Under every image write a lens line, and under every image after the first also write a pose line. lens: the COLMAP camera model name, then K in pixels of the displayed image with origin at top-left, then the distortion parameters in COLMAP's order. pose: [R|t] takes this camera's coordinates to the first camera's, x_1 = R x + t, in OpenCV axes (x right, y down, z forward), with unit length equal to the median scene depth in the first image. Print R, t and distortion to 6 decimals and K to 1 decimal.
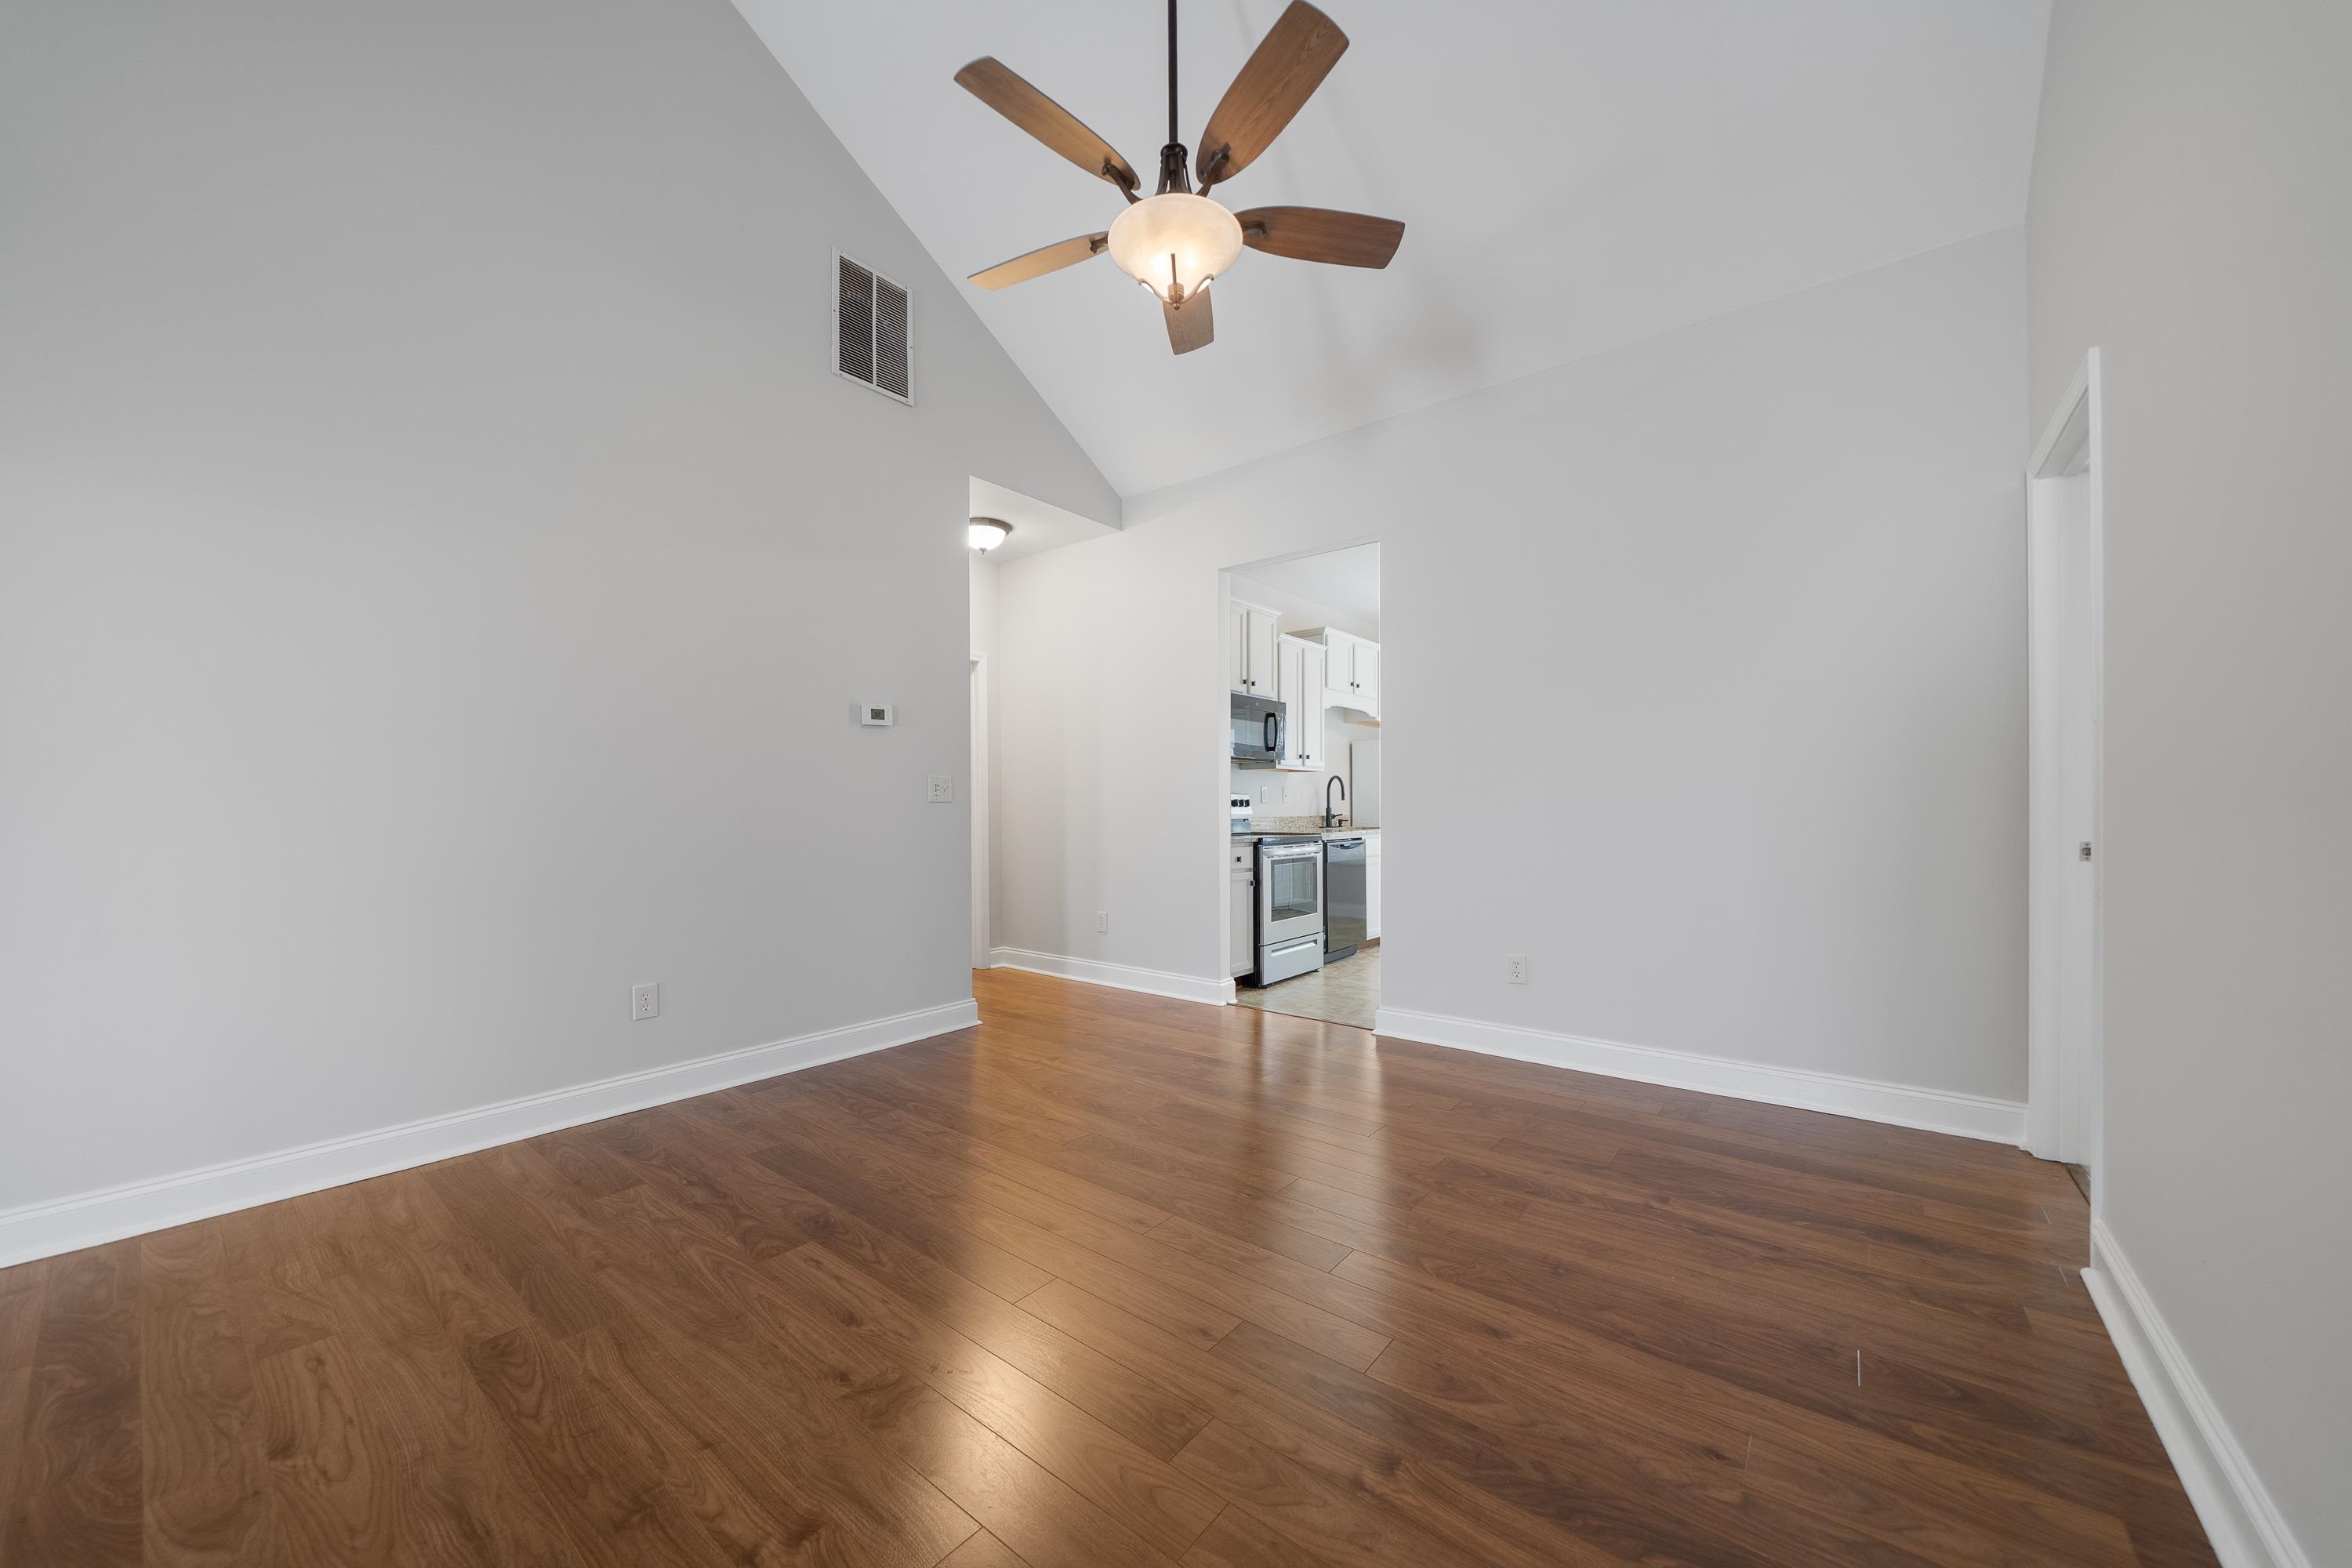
lens RADIAL K [[896.5, 0, 1176.8], [0, 896.5, 794.3], [0, 0, 1]] dist [0.000237, -0.000032]
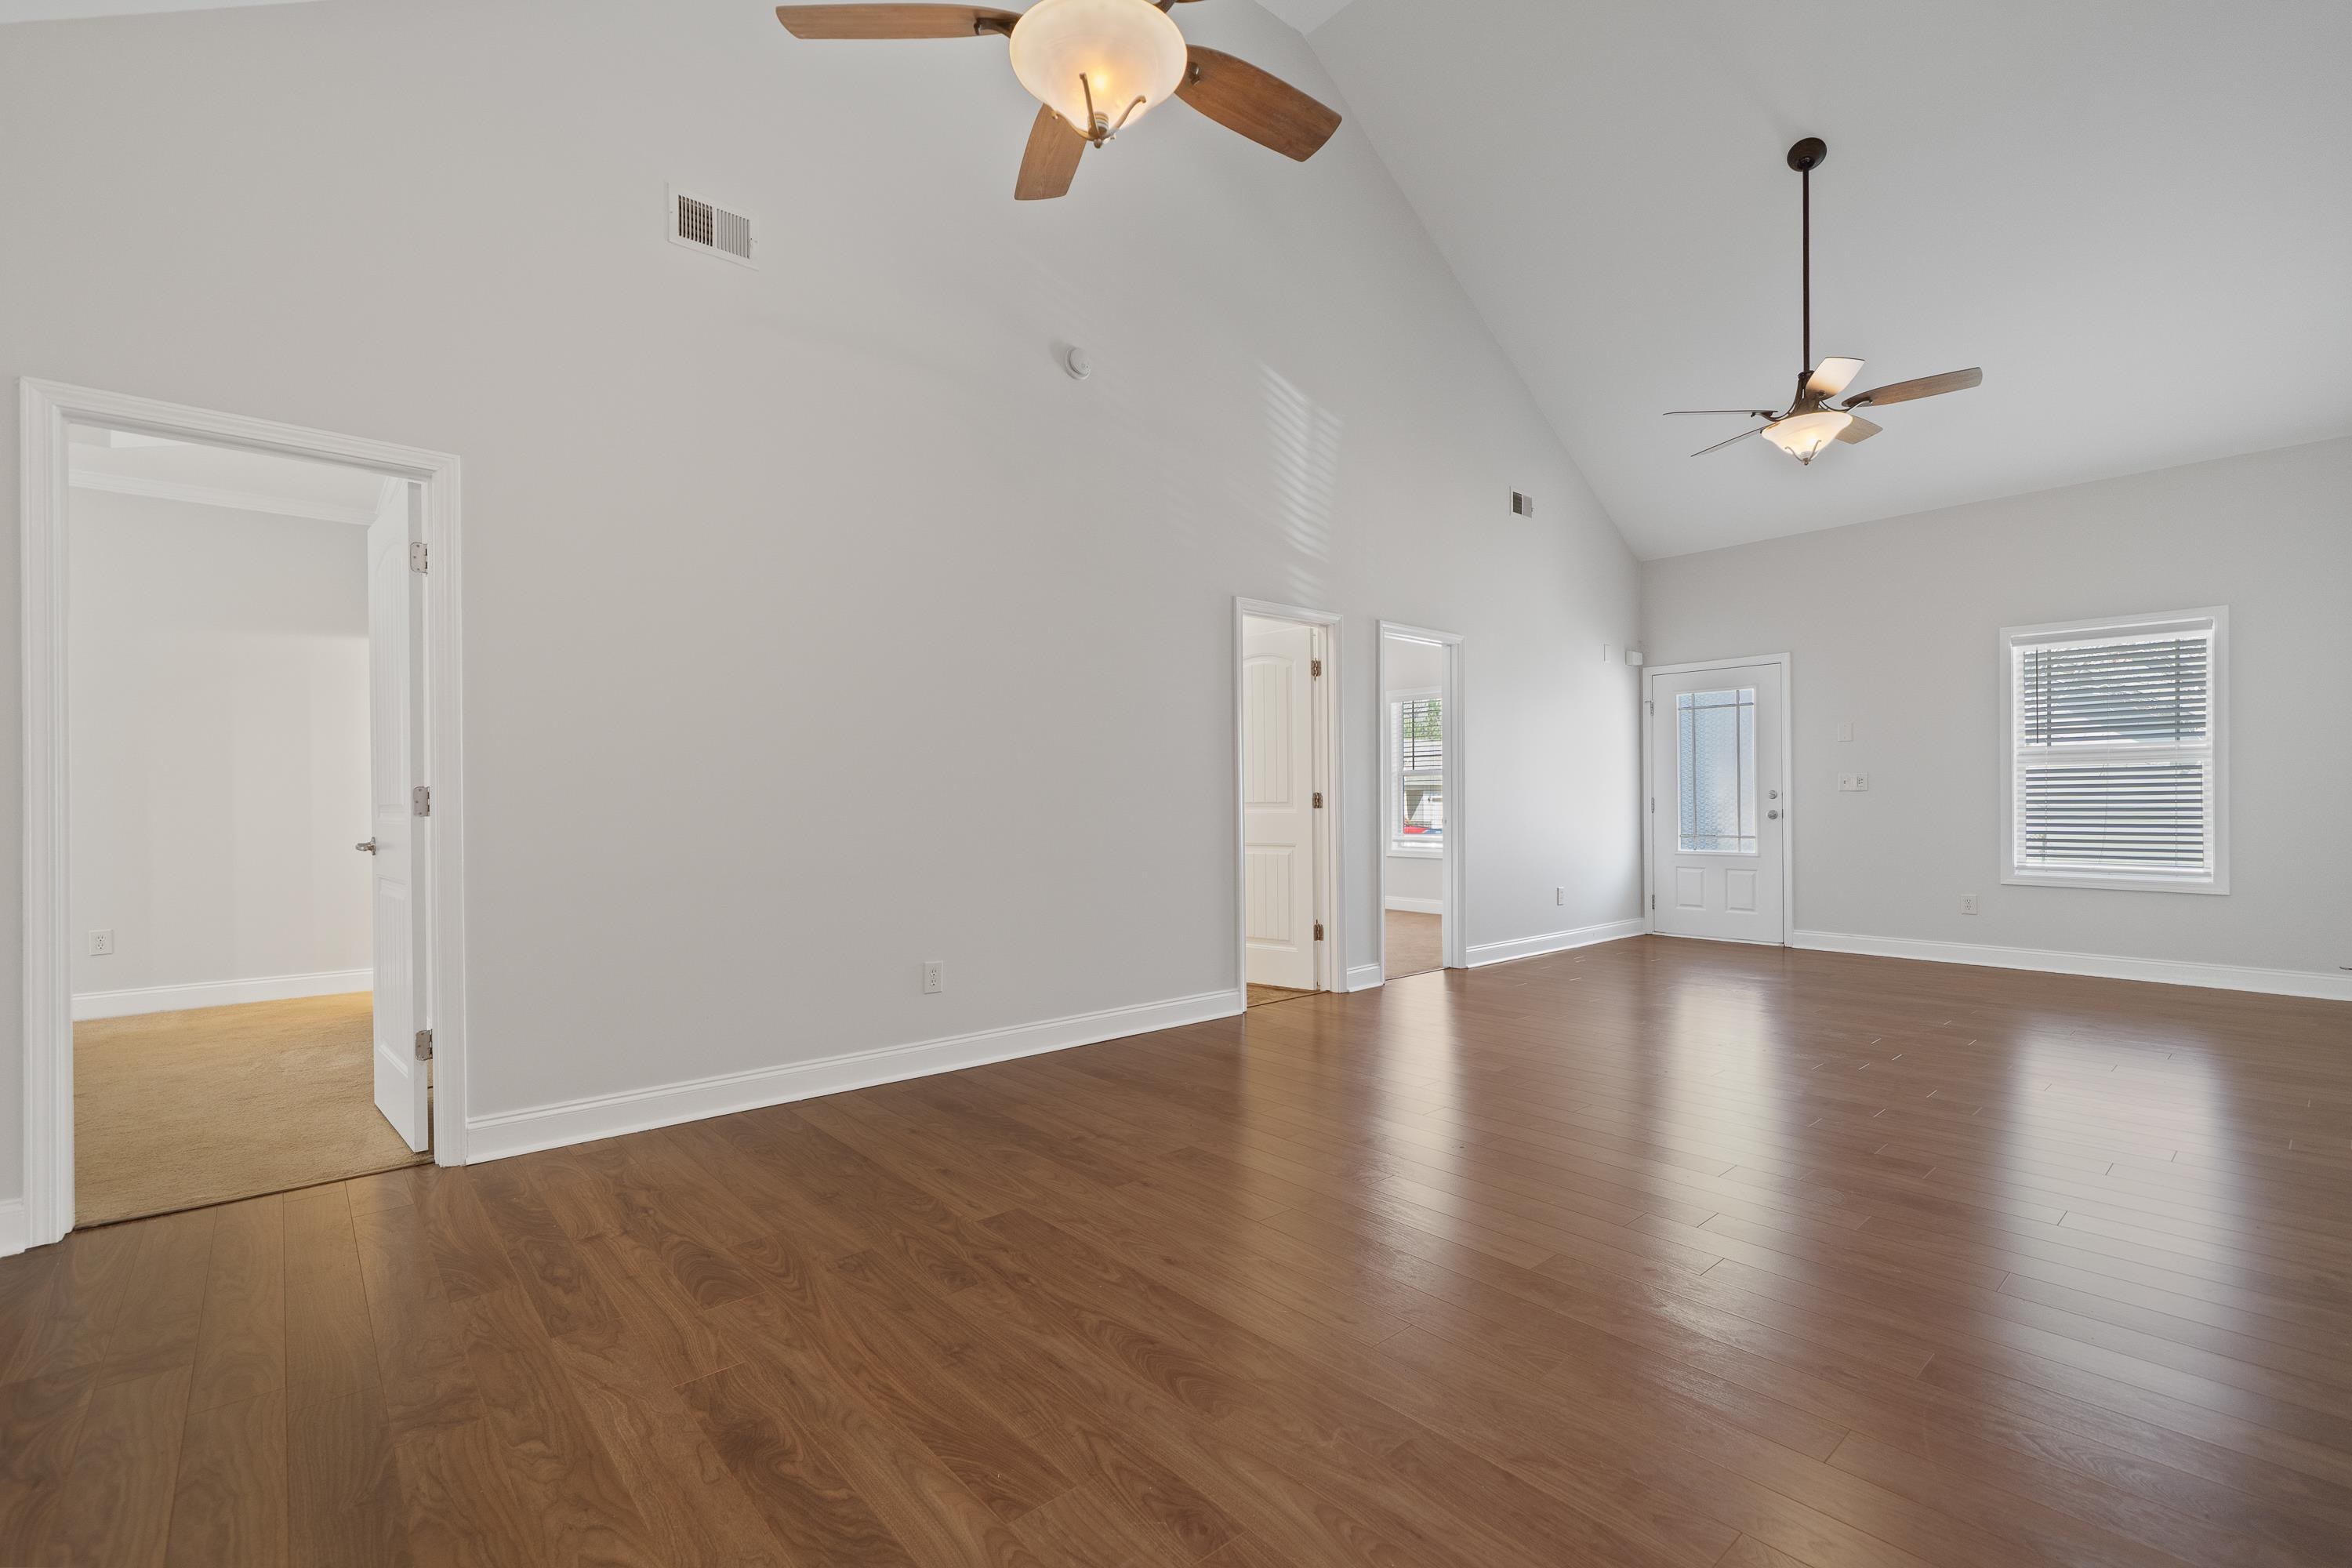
lens RADIAL K [[1044.6, 0, 1174.6], [0, 1044.6, 800.6], [0, 0, 1]] dist [0.010414, 0.000466]
pose [[-0.983727, 0.014141, 0.179113, -0.243909], [0.014238, 0.999898, -0.000742, 0.023935], [-0.179105, 0.001820, -0.983828, 2.085635]]
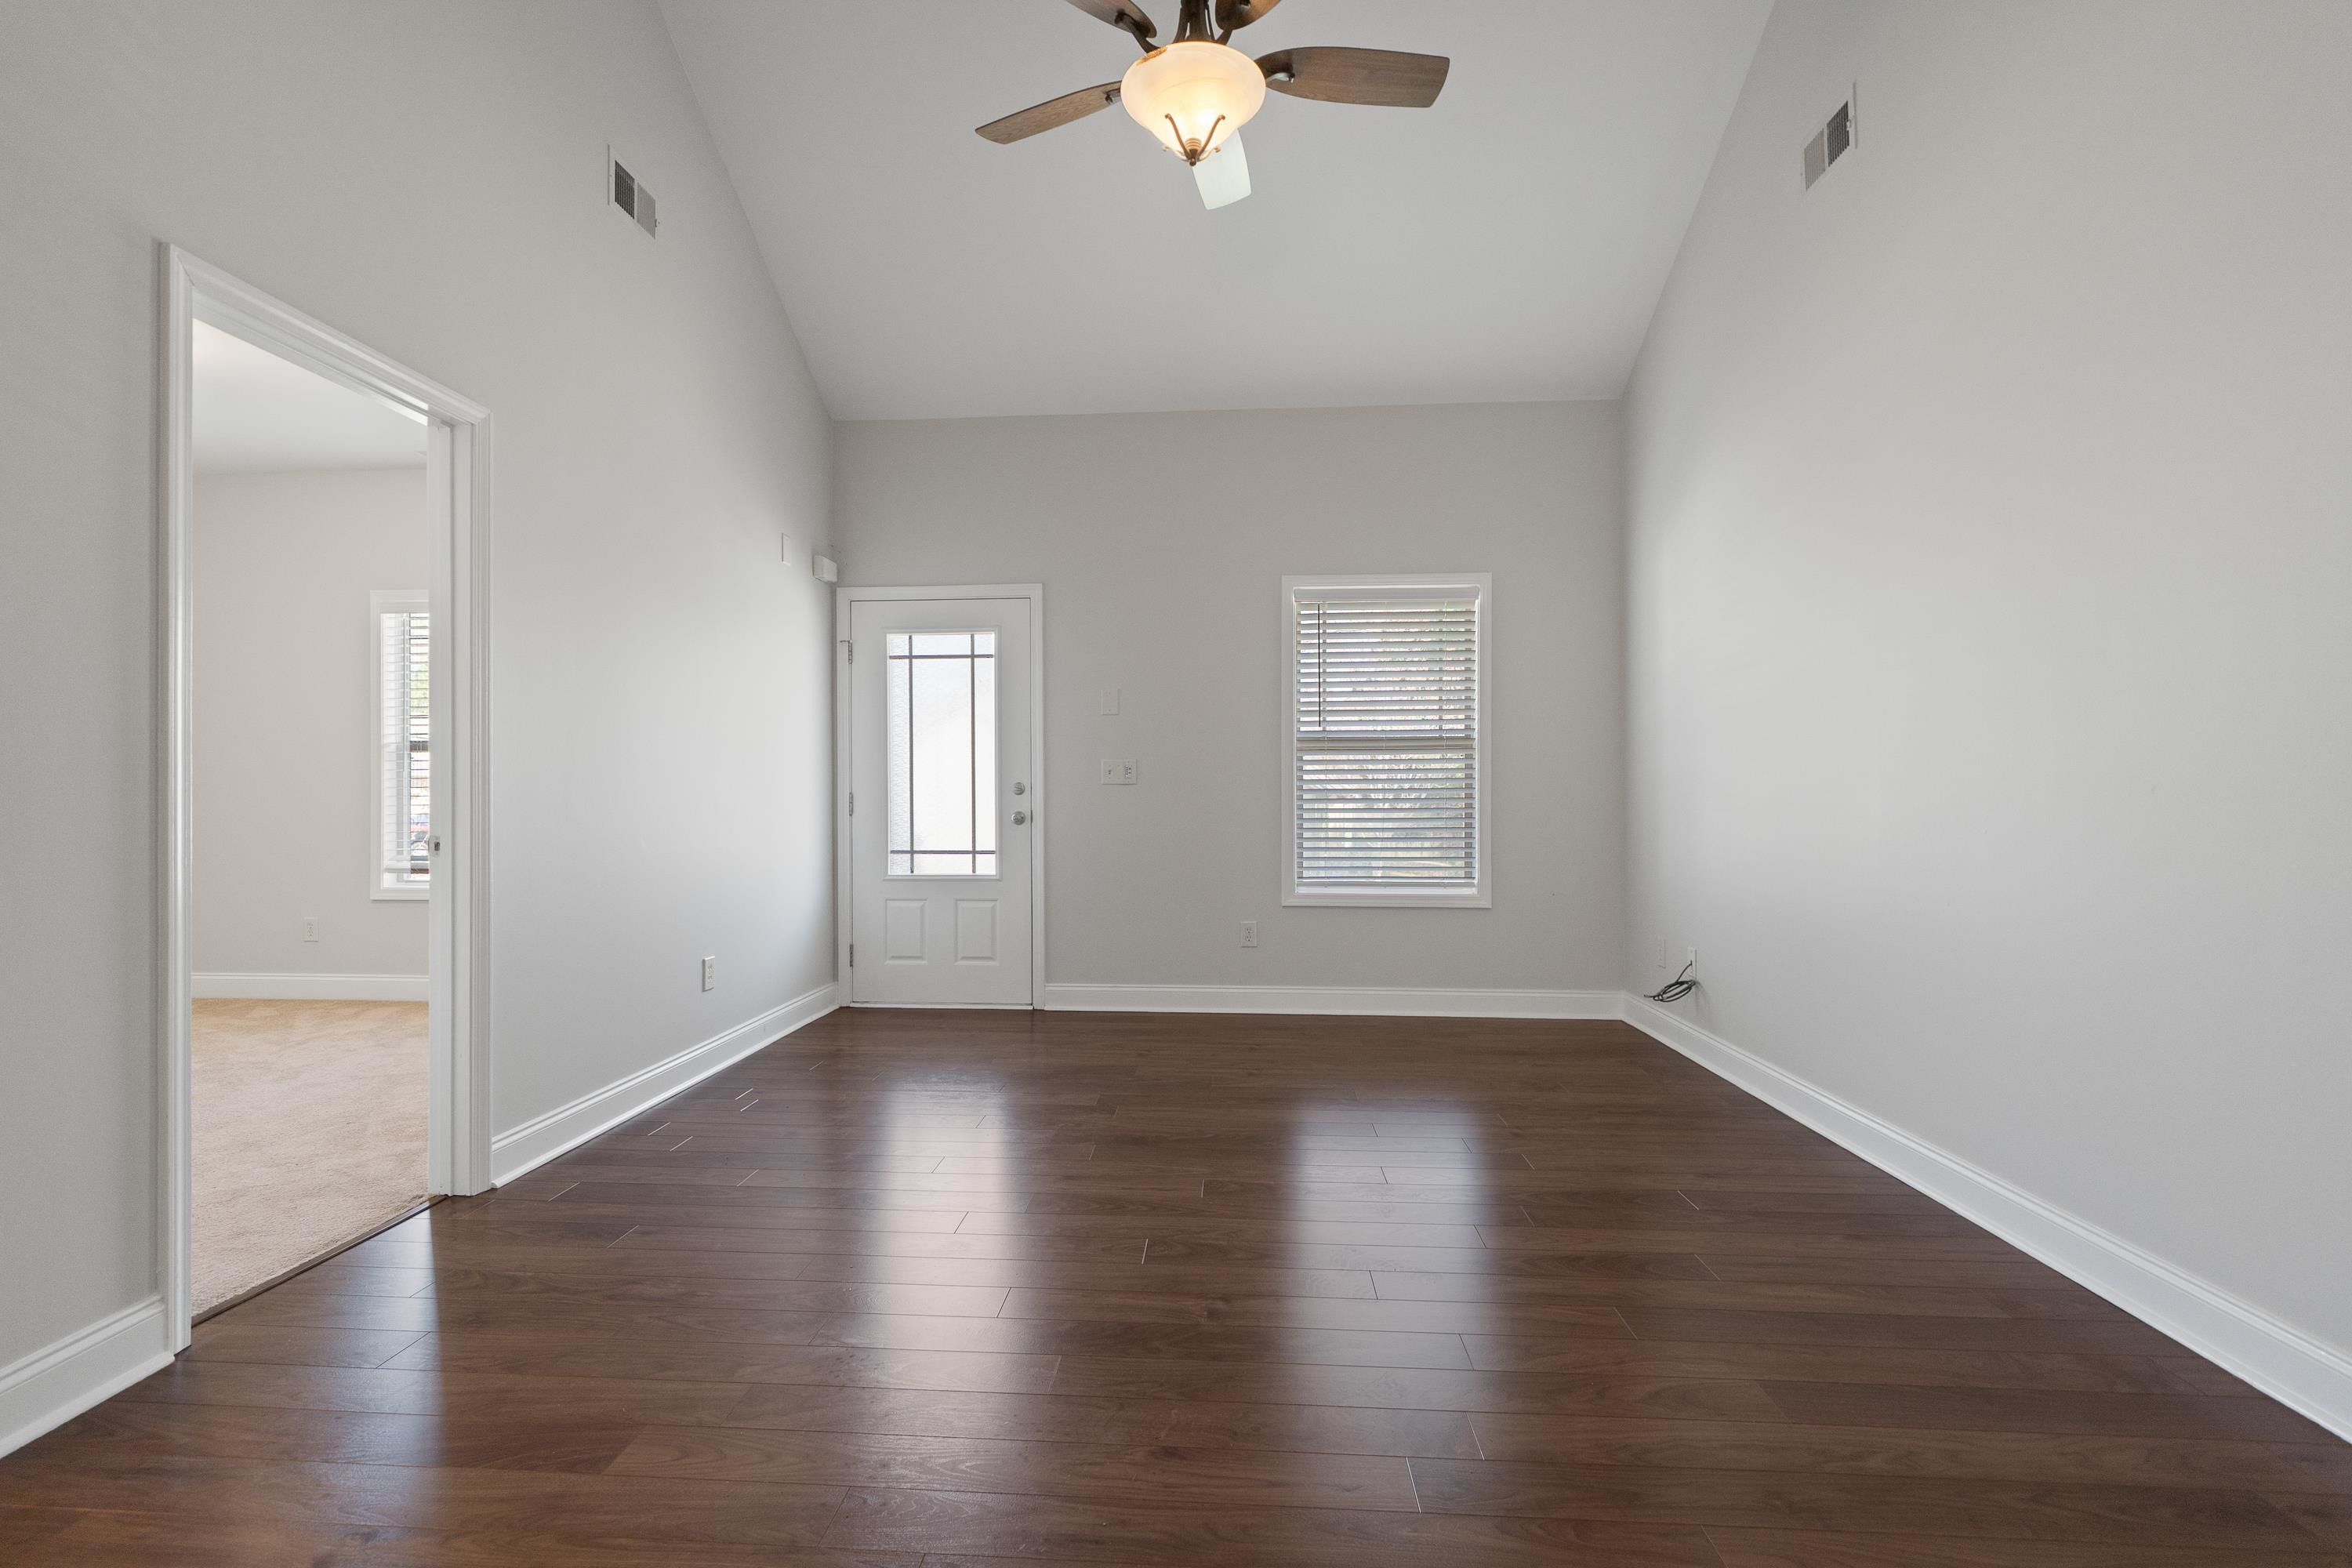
lens RADIAL K [[1044.6, 0, 1153.4], [0, 1044.6, 790.6], [0, 0, 1]] dist [0.010414, 0.000466]
pose [[-0.825124, 0.007889, -0.564897, -0.255215], [0.007618, 0.999967, 0.002838, 0.024169], [0.564900, -0.001962, -0.825157, 2.006866]]
